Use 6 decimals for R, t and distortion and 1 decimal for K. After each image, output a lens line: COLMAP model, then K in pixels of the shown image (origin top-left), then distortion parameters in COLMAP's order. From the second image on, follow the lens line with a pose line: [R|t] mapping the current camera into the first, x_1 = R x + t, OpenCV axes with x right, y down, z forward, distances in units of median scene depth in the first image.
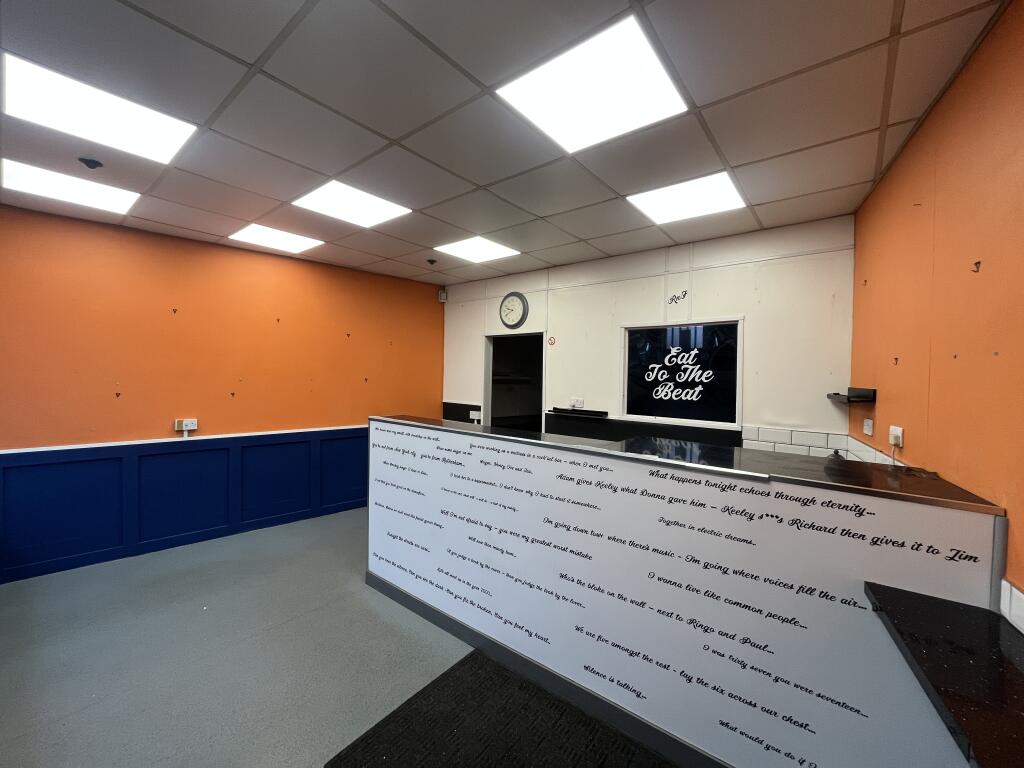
lens RADIAL K [[411.2, 0, 511.8], [0, 411.2, 383.4], [0, 0, 1]] dist [-0.001484, 0.000125]
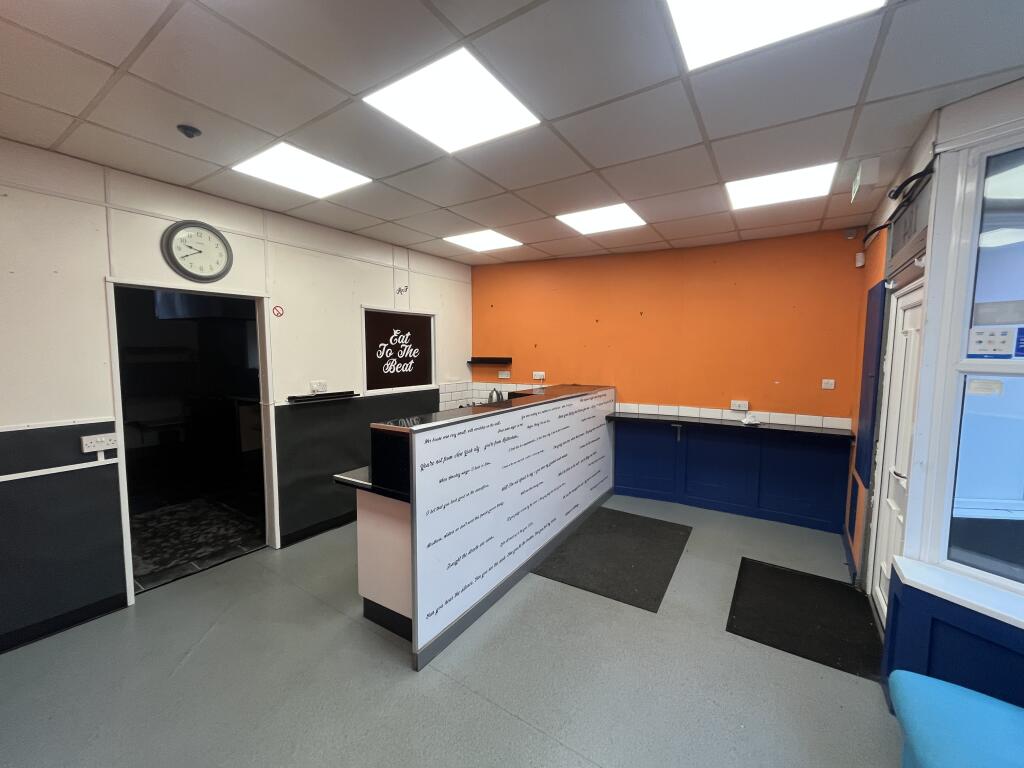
lens RADIAL K [[411.2, 0, 510.7], [0, 411.2, 384.5], [0, 0, 1]] dist [-0.001484, 0.000125]
pose [[-0.101005, -0.101994, 0.989644, -0.898091], [0.018812, 0.994357, 0.104400, -0.048876], [-0.994708, 0.029162, -0.098516, 0.812748]]
